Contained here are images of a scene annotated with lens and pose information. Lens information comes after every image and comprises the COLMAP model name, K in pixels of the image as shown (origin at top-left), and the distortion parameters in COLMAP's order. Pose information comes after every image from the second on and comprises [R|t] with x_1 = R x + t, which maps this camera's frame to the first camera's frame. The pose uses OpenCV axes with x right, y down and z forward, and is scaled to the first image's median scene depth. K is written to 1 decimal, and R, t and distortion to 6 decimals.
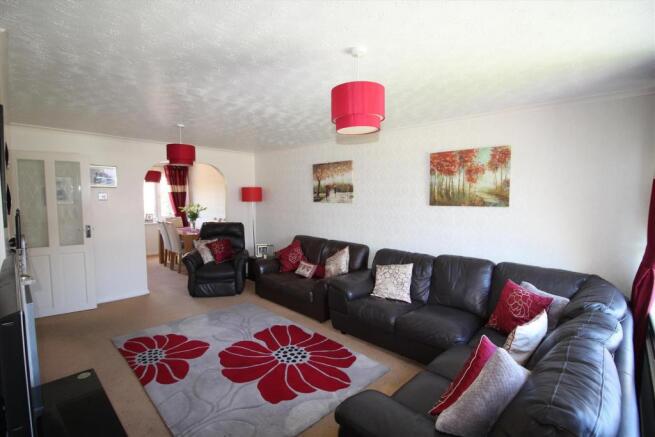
lens RADIAL K [[303.8, 0, 327.0], [0, 303.8, 220.0], [0, 0, 1]] dist [-0.010008, -0.005436]
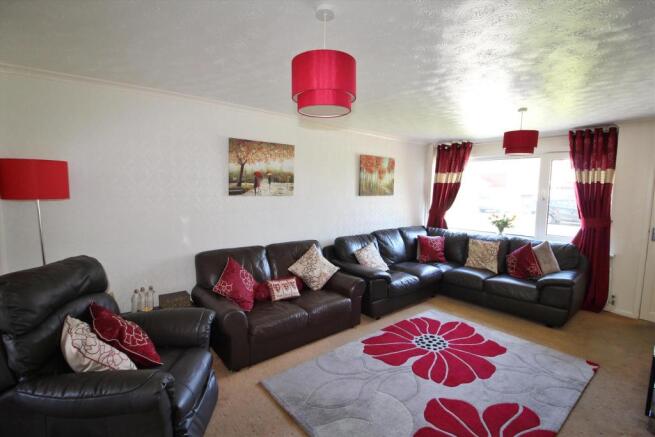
lens RADIAL K [[303.8, 0, 330.5], [0, 303.8, 216.4], [0, 0, 1]] dist [-0.010008, -0.005436]
pose [[0.097130, -0.090927, 0.991110, -0.767775], [0.064370, 0.994307, 0.084912, -0.063677], [-0.993188, 0.055550, 0.102430, 0.816531]]
